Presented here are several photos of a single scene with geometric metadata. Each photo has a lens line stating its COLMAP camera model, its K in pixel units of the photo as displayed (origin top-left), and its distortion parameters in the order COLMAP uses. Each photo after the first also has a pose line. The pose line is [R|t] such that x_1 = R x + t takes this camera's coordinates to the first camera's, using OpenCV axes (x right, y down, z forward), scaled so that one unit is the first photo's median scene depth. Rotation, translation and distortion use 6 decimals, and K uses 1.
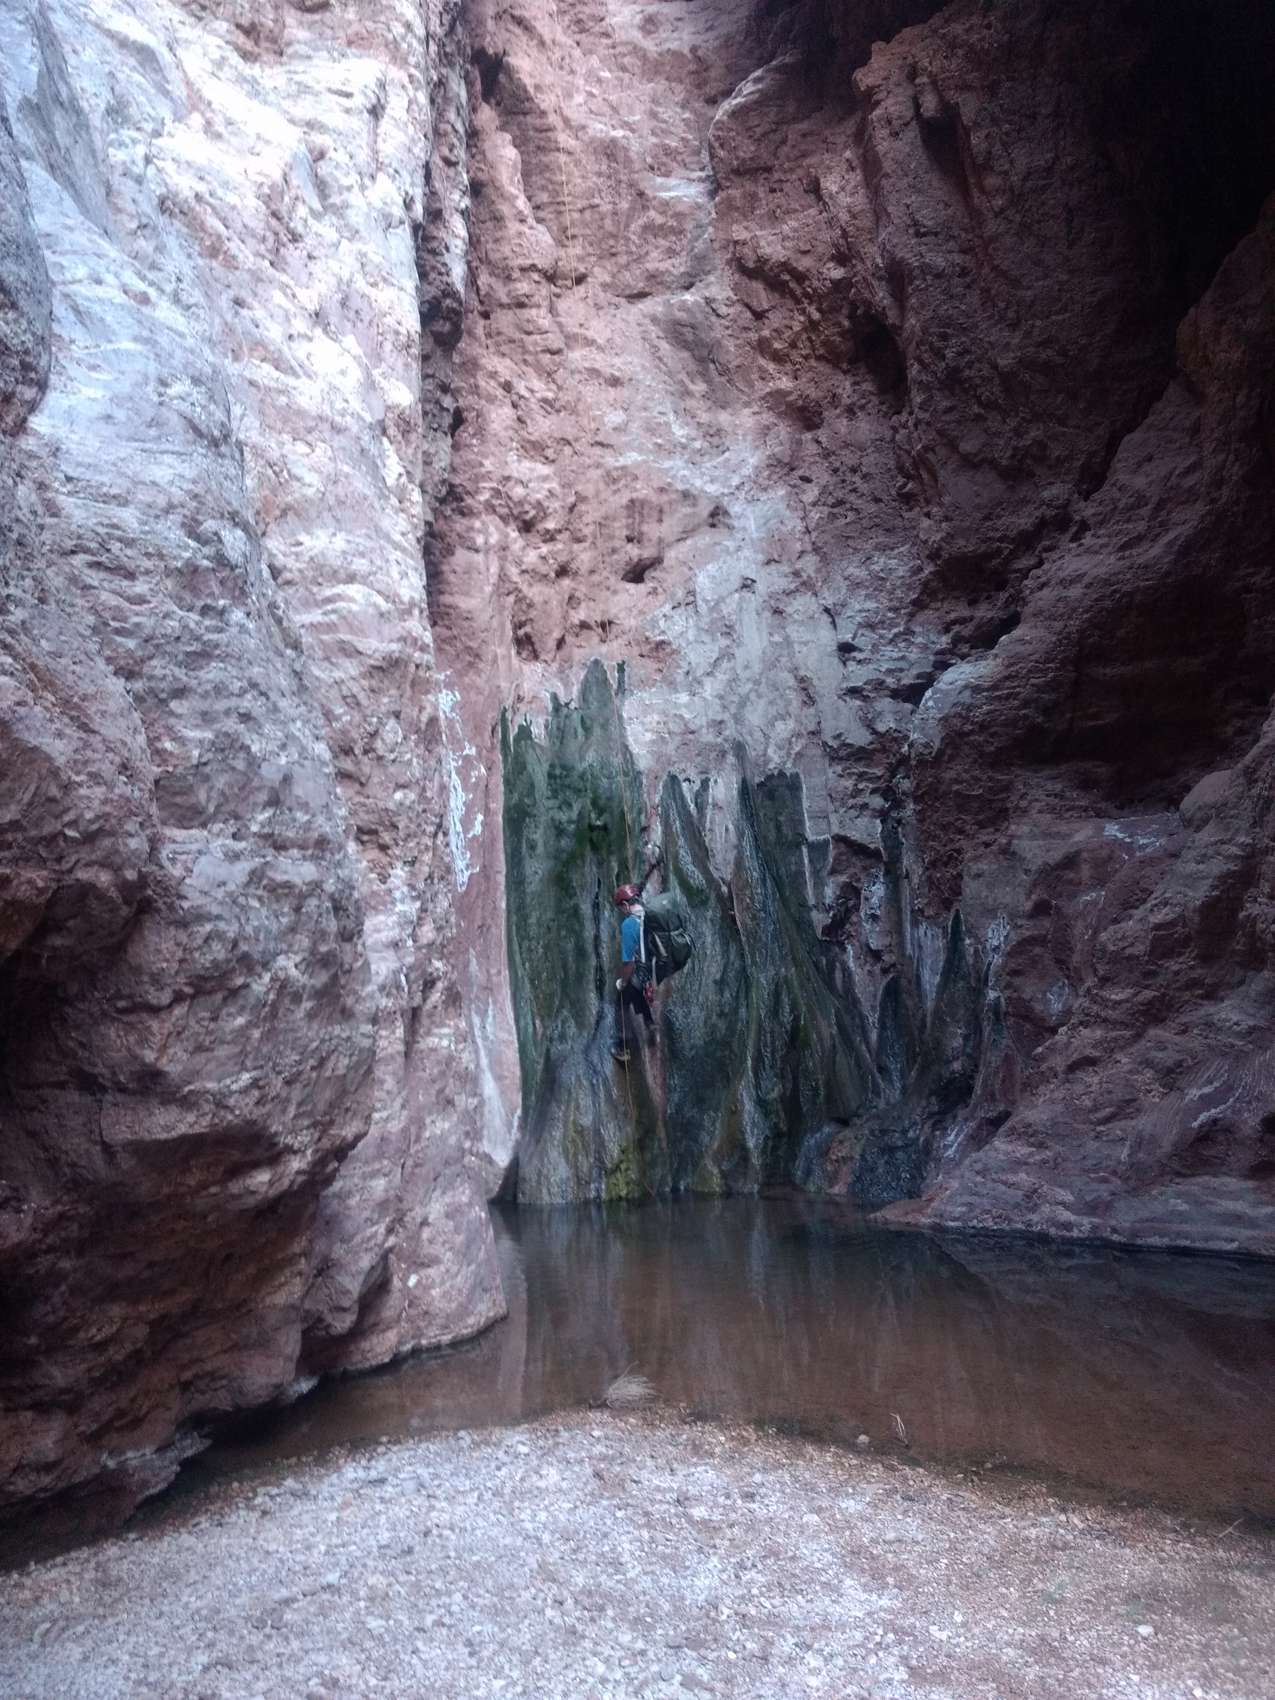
lens RADIAL K [[1333.0, 0, 648.8], [0, 1333.0, 850.8], [0, 0, 1]] dist [0.000644, 0.058901]
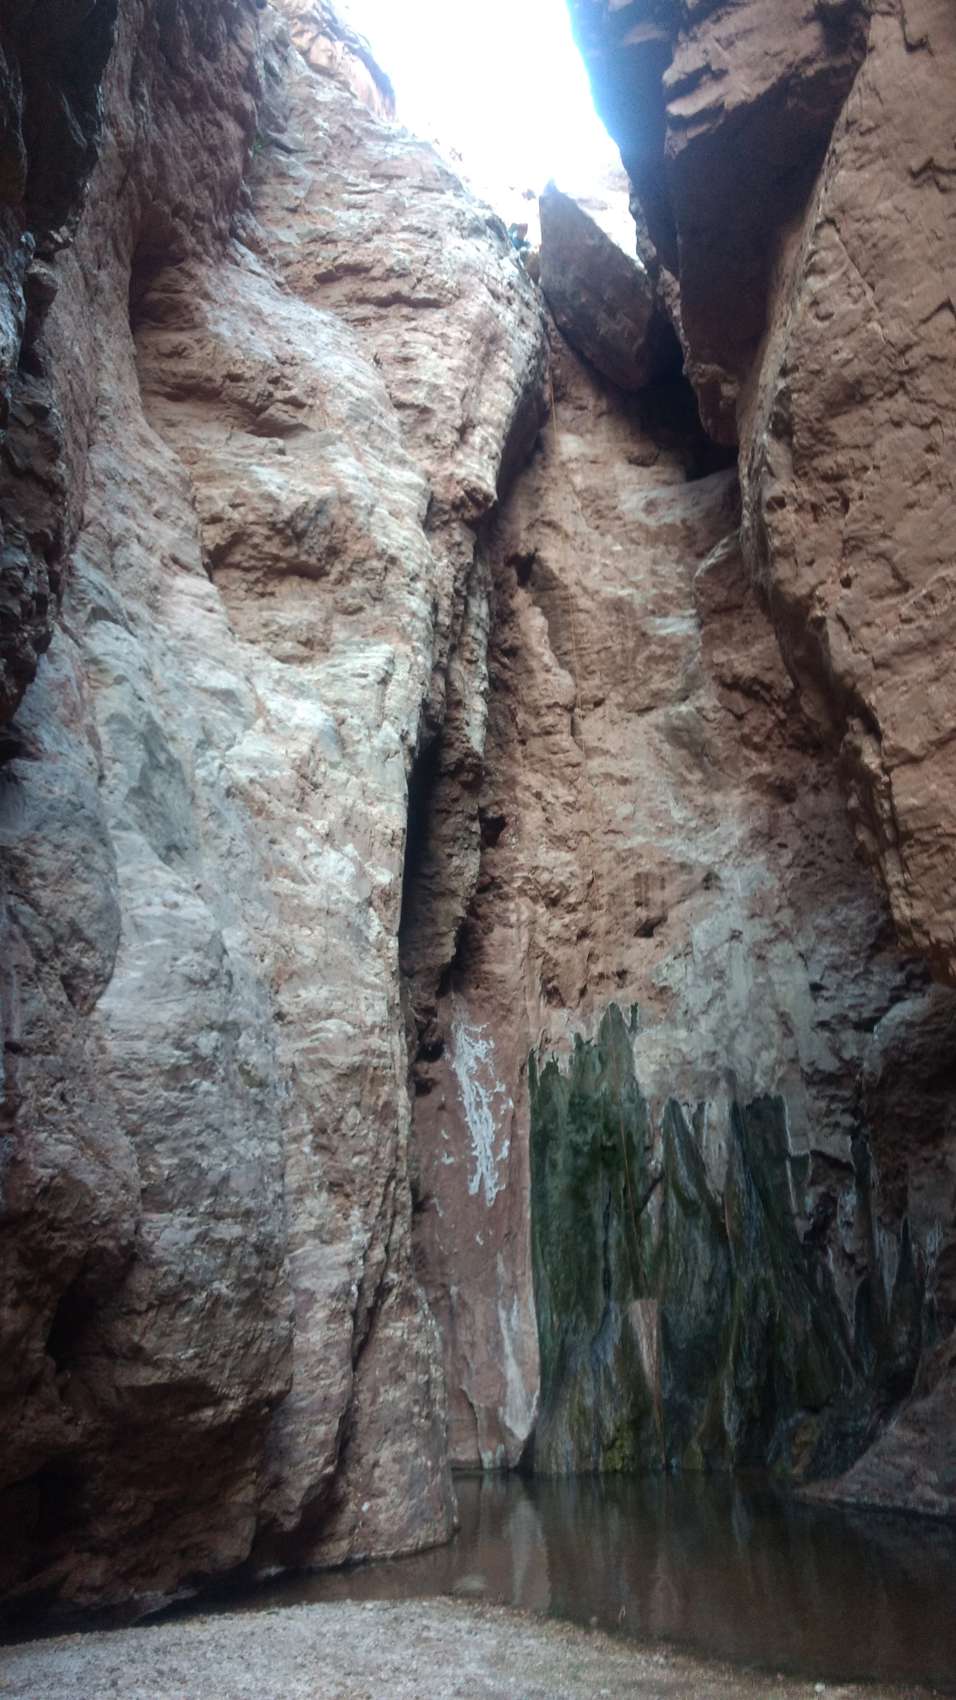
lens RADIAL K [[1332.2, 0, 497.5], [0, 1332.2, 854.0], [0, 0, 1]] dist [0.078946, -0.195576]
pose [[0.963911, -0.075607, -0.255264, 0.265672], [0.023680, 0.979374, -0.200665, -0.050665], [0.265170, 0.187379, 0.945819, -0.321605]]
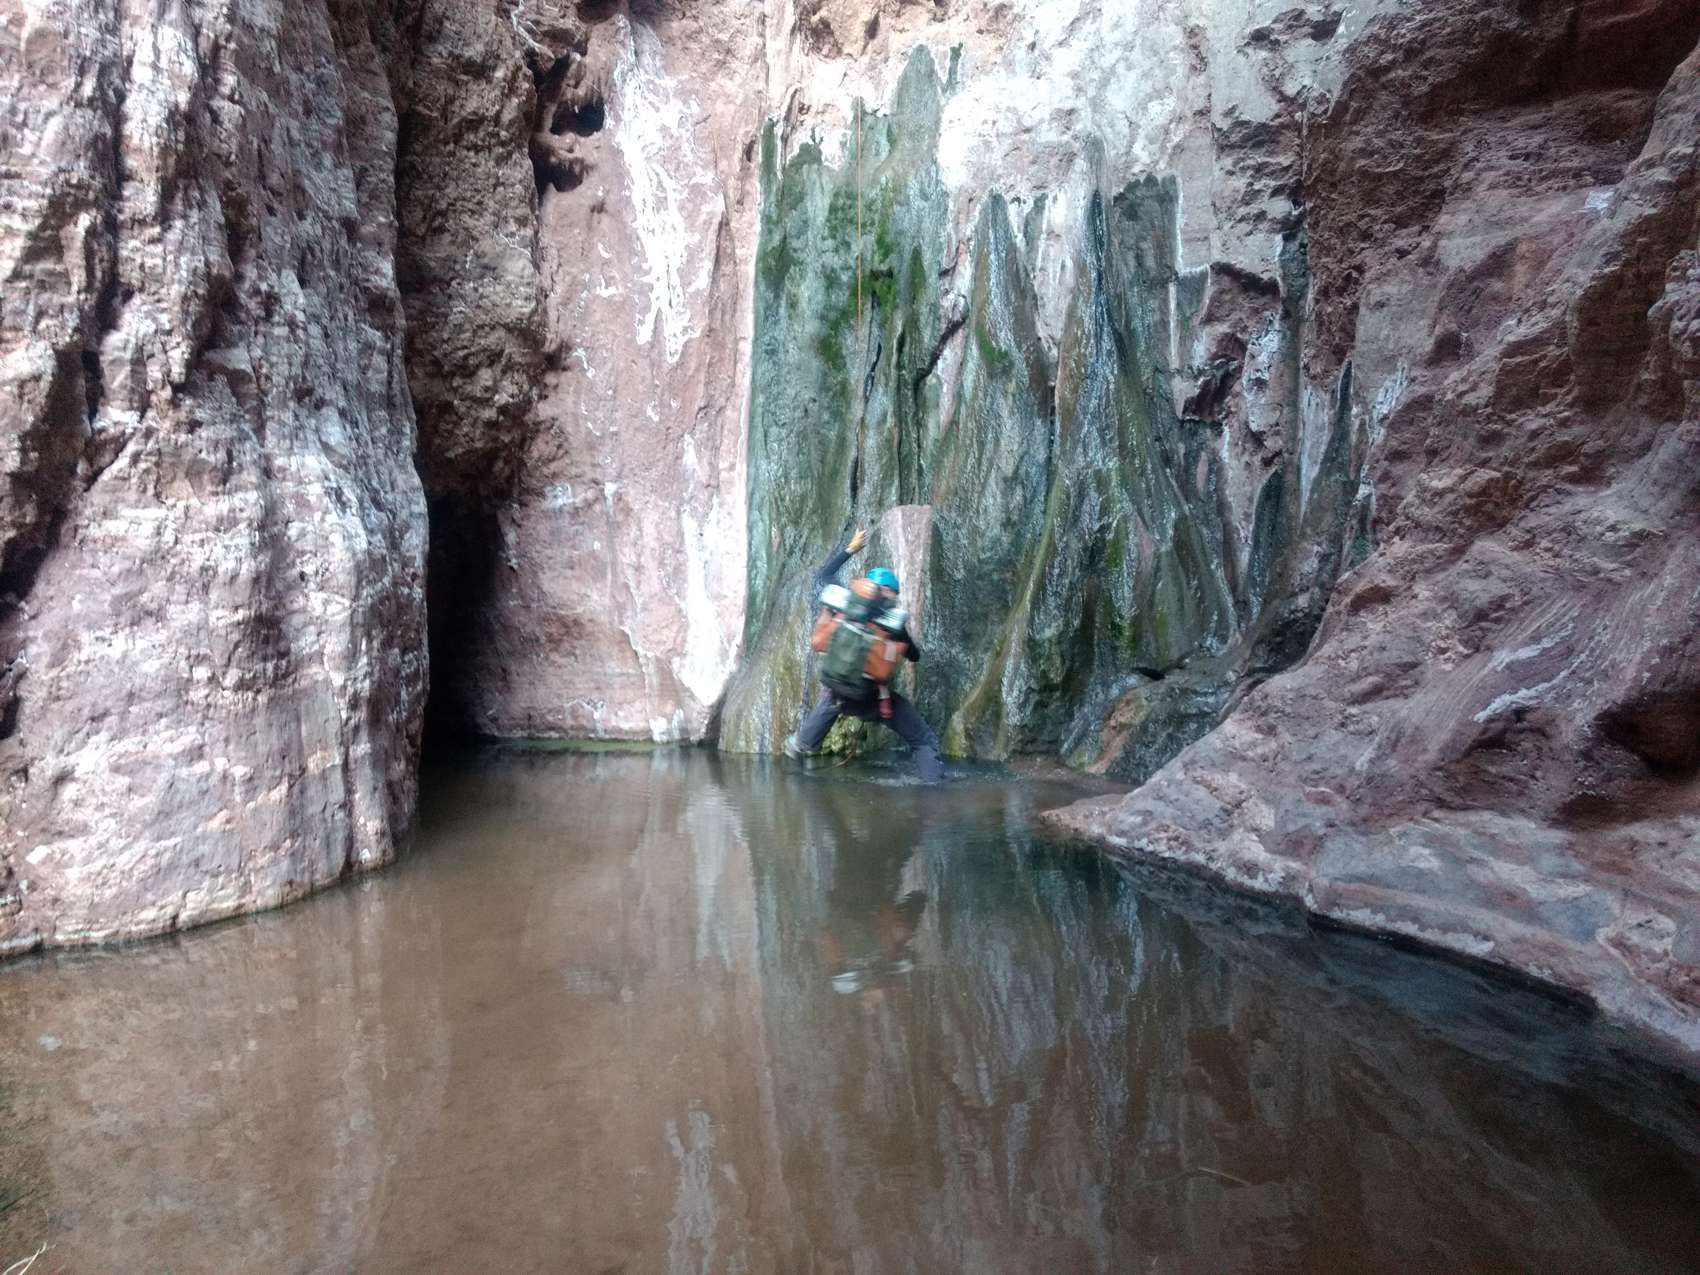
lens RADIAL K [[1331.5, 0, 853.7], [0, 1331.5, 616.3], [0, 0, 1]] dist [0.027759, 0.004044]
pose [[0.911384, 0.040117, -0.409597, 0.355584], [0.031992, 0.985321, 0.167687, 0.062075], [0.410311, -0.165931, 0.896723, 0.384599]]
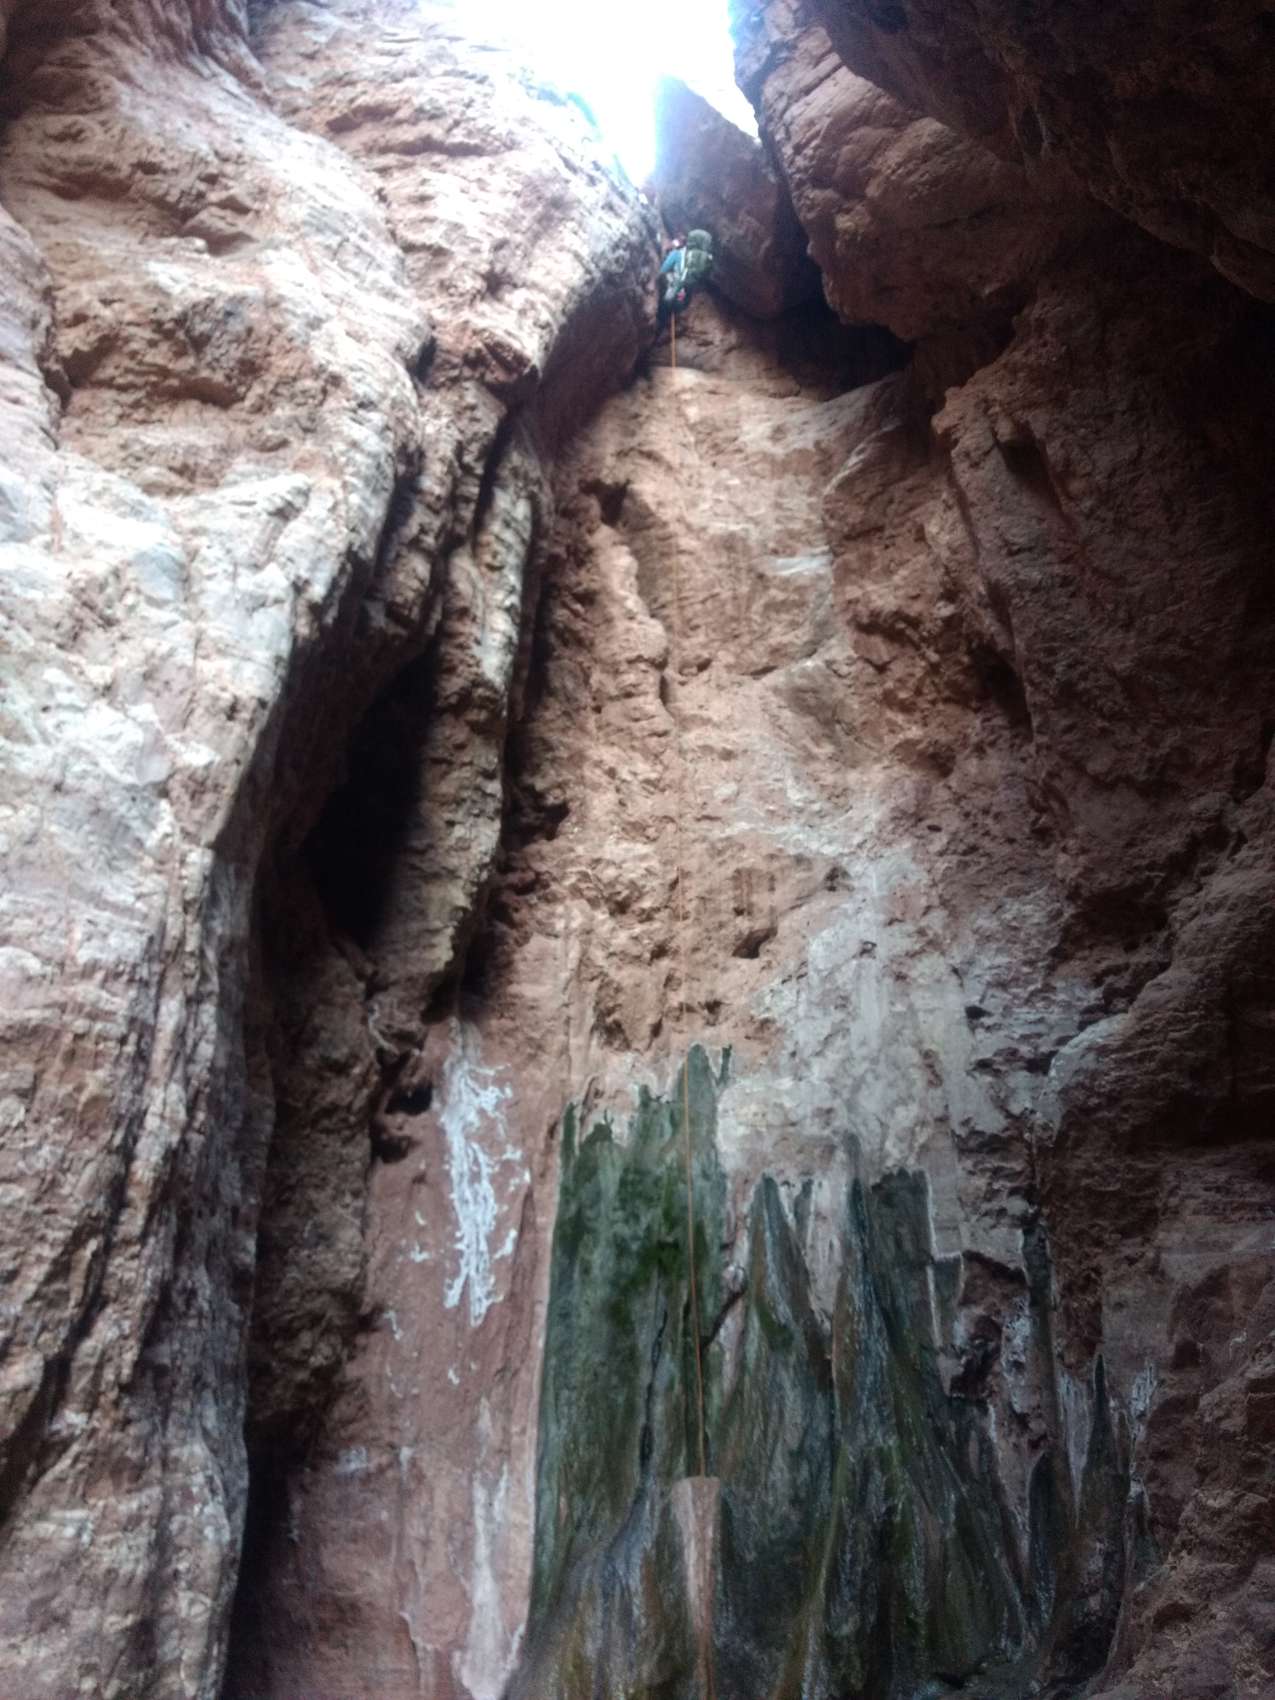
lens RADIAL K [[1341.7, 0, 653.8], [0, 1341.7, 856.3], [0, 0, 1]] dist [0.003451, 0.036509]
pose [[0.941514, -0.106788, -0.319605, 0.334452], [0.003571, 0.951566, -0.307423, 0.012621], [0.336954, 0.288301, 0.896295, 0.233118]]
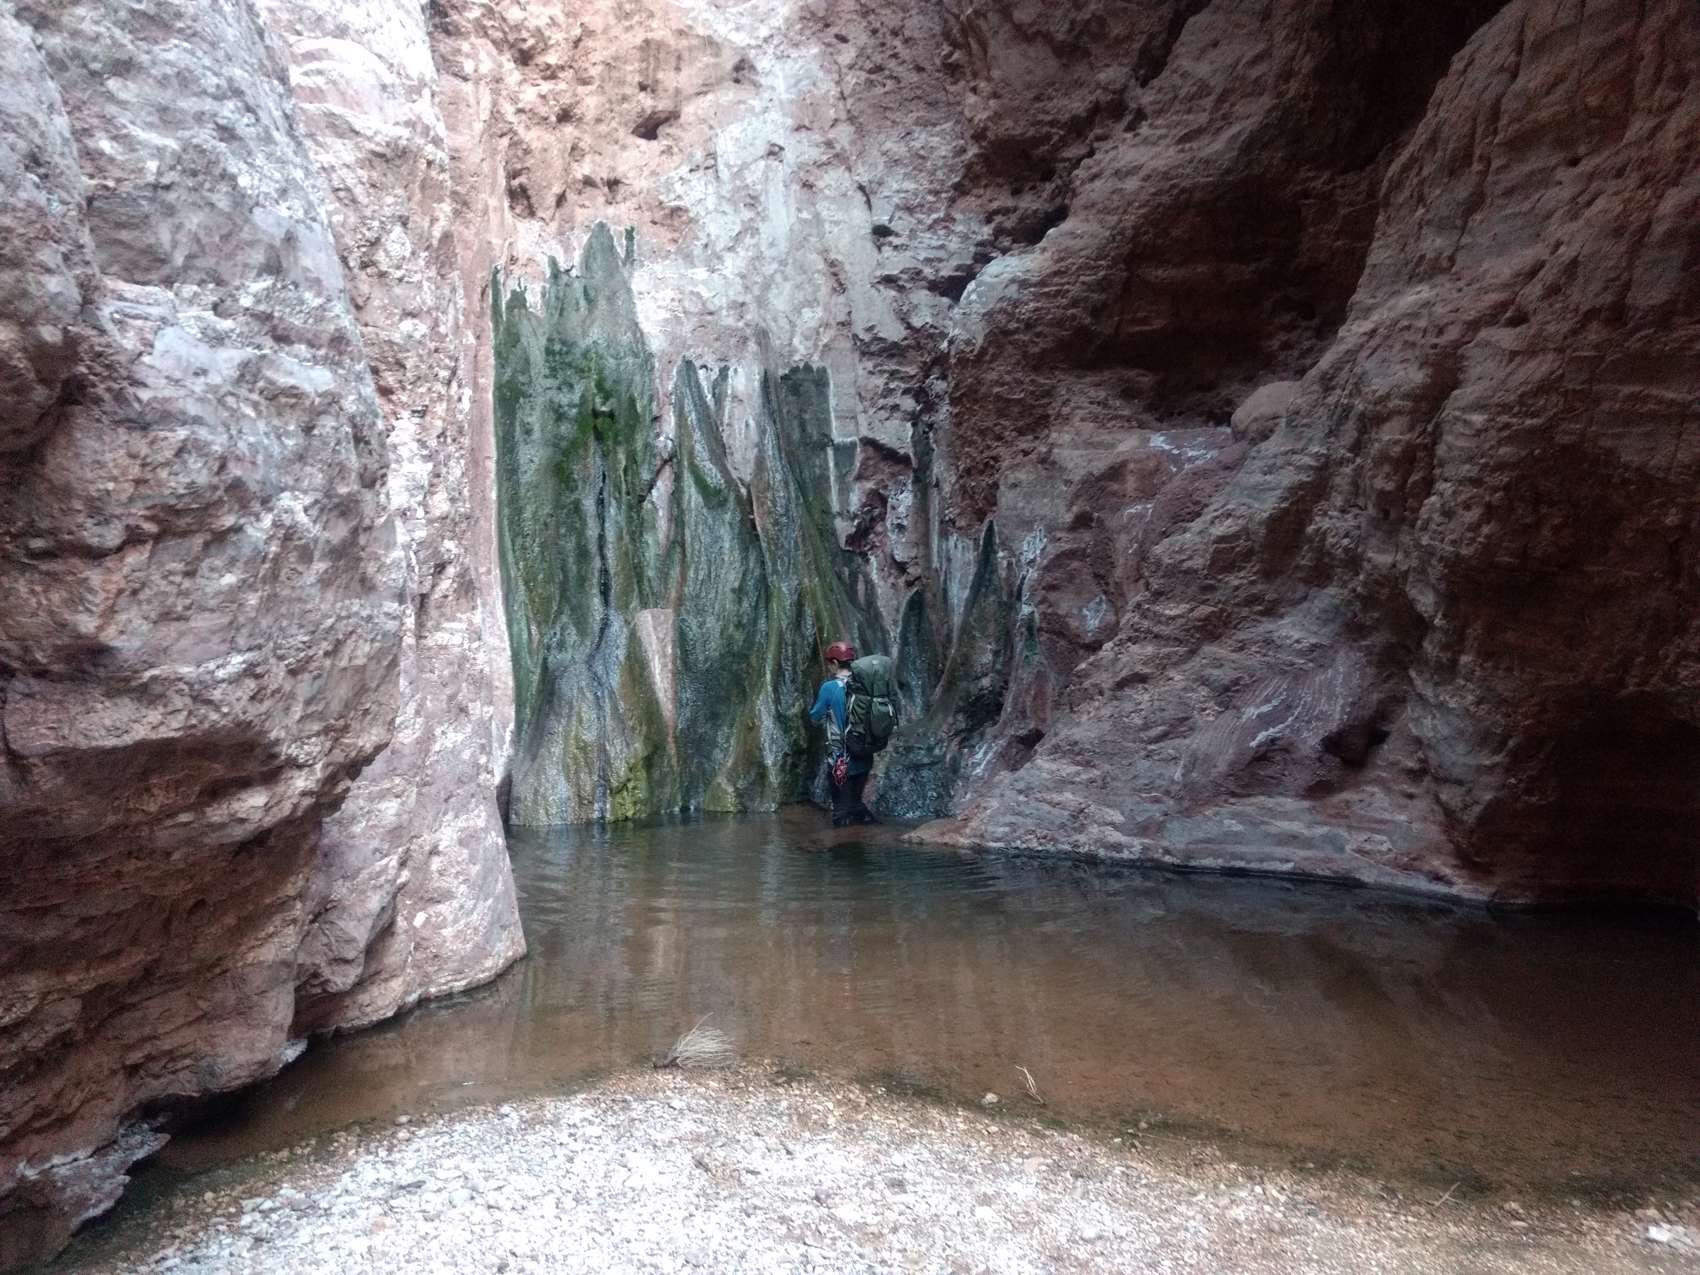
lens RADIAL K [[1323.6, 0, 845.2], [0, 1323.6, 622.9], [0, 0, 1]] dist [0.032418, 0.005095]
pose [[0.983140, 0.025090, 0.181123, -0.049377], [-0.045042, 0.993249, 0.106897, 0.026087], [-0.177218, -0.113252, 0.977634, 0.113061]]
